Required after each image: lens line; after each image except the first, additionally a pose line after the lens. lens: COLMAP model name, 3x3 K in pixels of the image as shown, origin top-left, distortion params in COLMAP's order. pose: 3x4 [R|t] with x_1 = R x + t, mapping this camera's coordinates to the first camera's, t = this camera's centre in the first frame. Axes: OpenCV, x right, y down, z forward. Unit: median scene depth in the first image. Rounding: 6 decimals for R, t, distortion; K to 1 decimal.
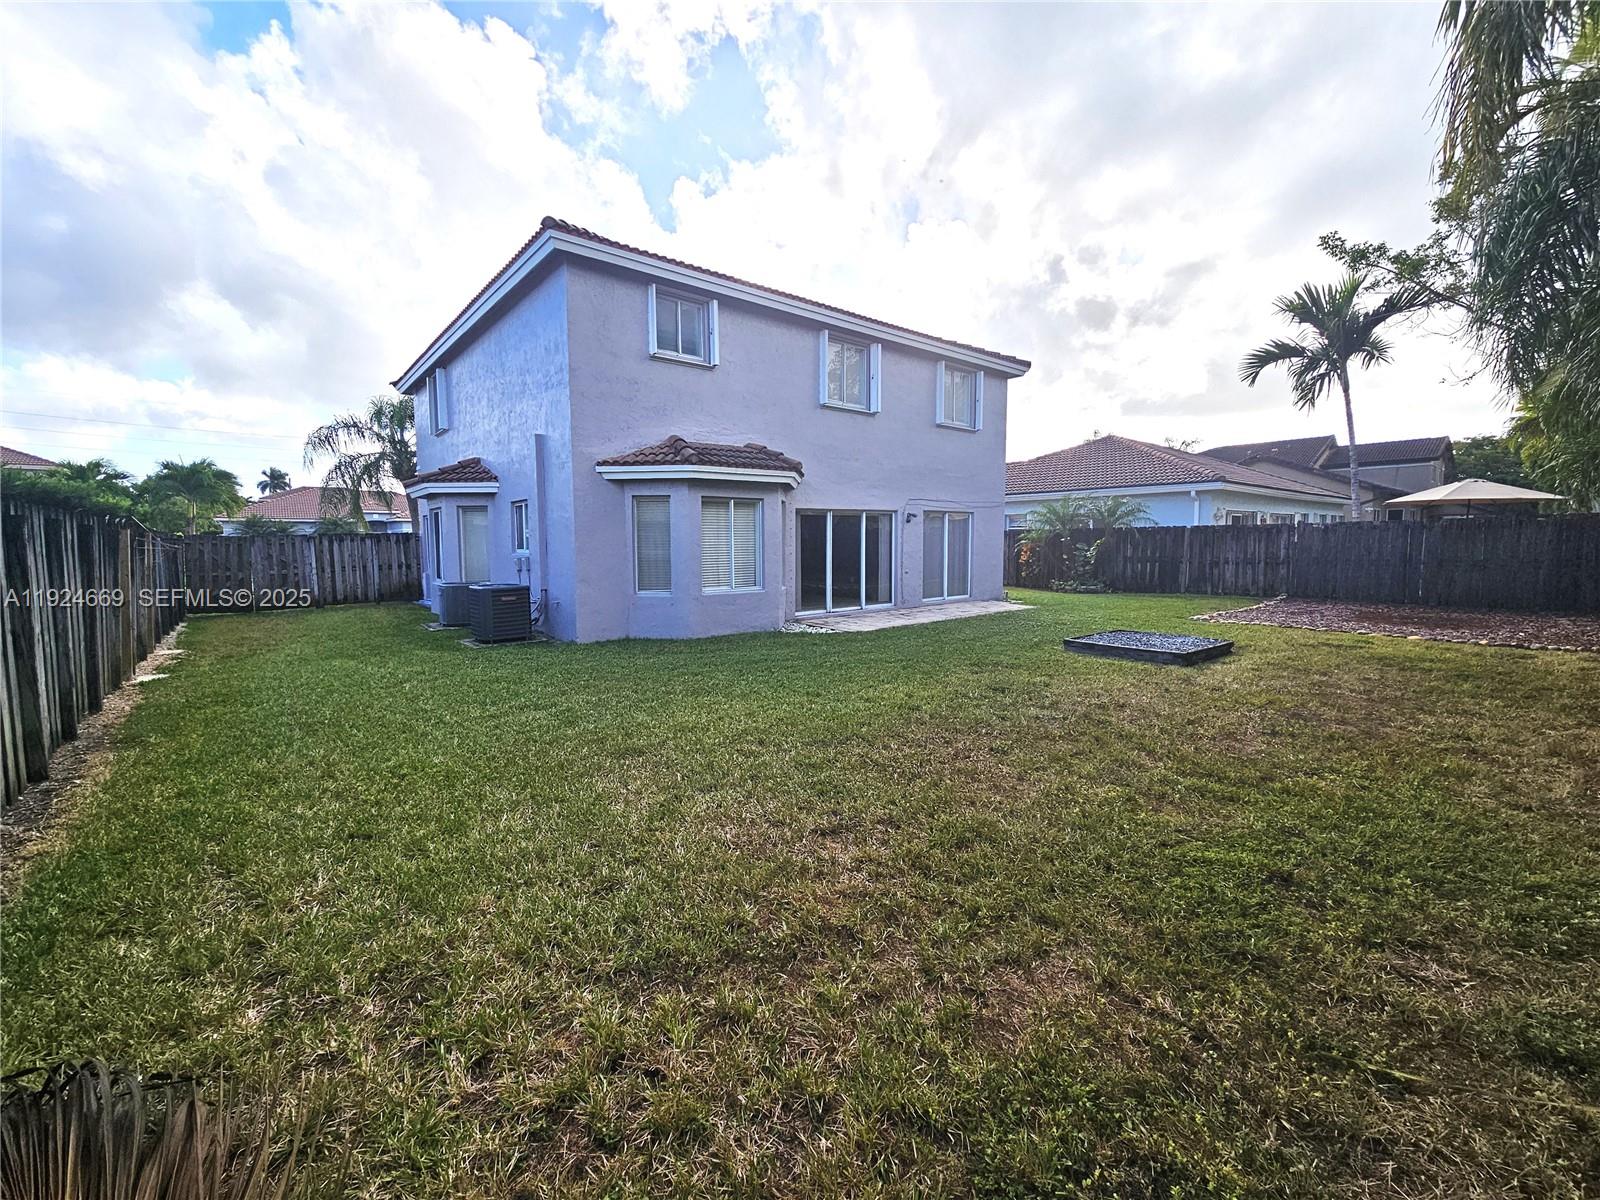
lens RADIAL K [[661.7, 0, 795.9], [0, 661.7, 587.0], [0, 0, 1]] dist [-0.004197, 0.001573]
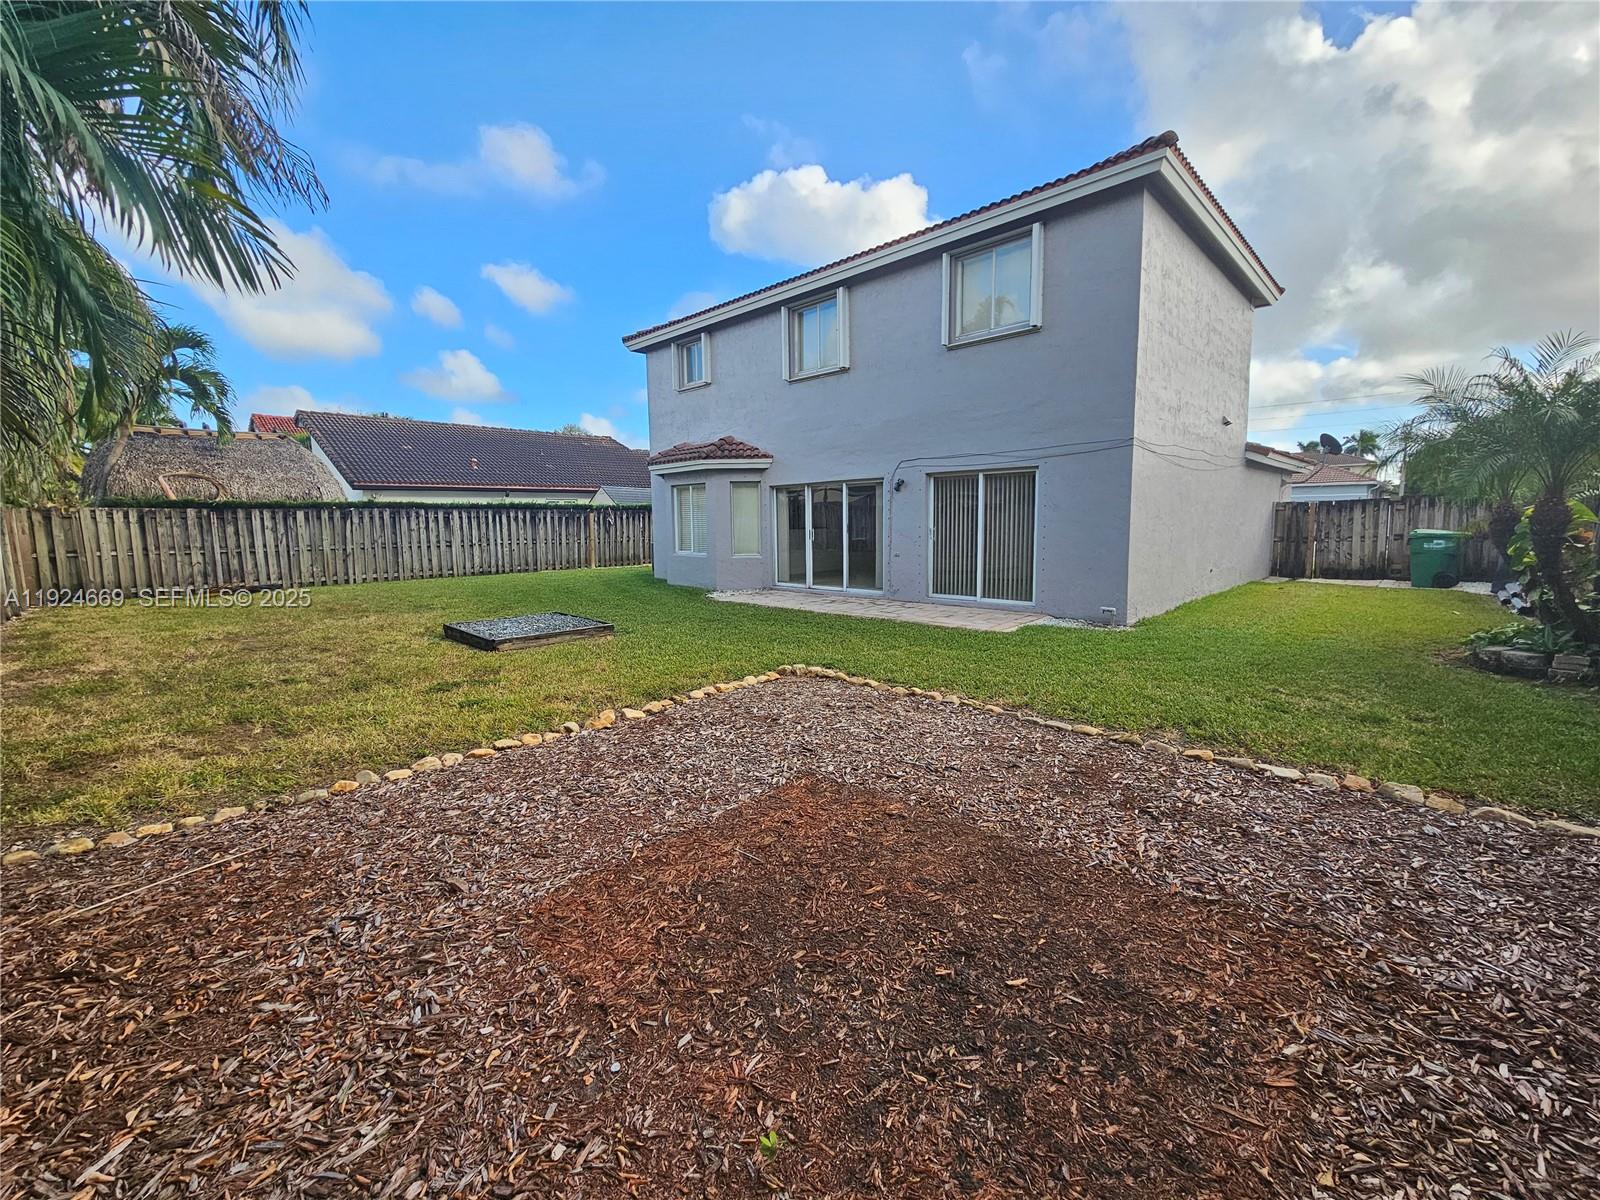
lens RADIAL K [[661.7, 0, 798.1], [0, 661.7, 600.2], [0, 0, 1]] dist [-0.004197, 0.001573]
pose [[0.095797, 0.139151, -0.985627, 1.007460], [-0.052195, 0.989521, 0.134628, -0.072546], [0.994032, 0.038547, 0.102056, 0.847828]]
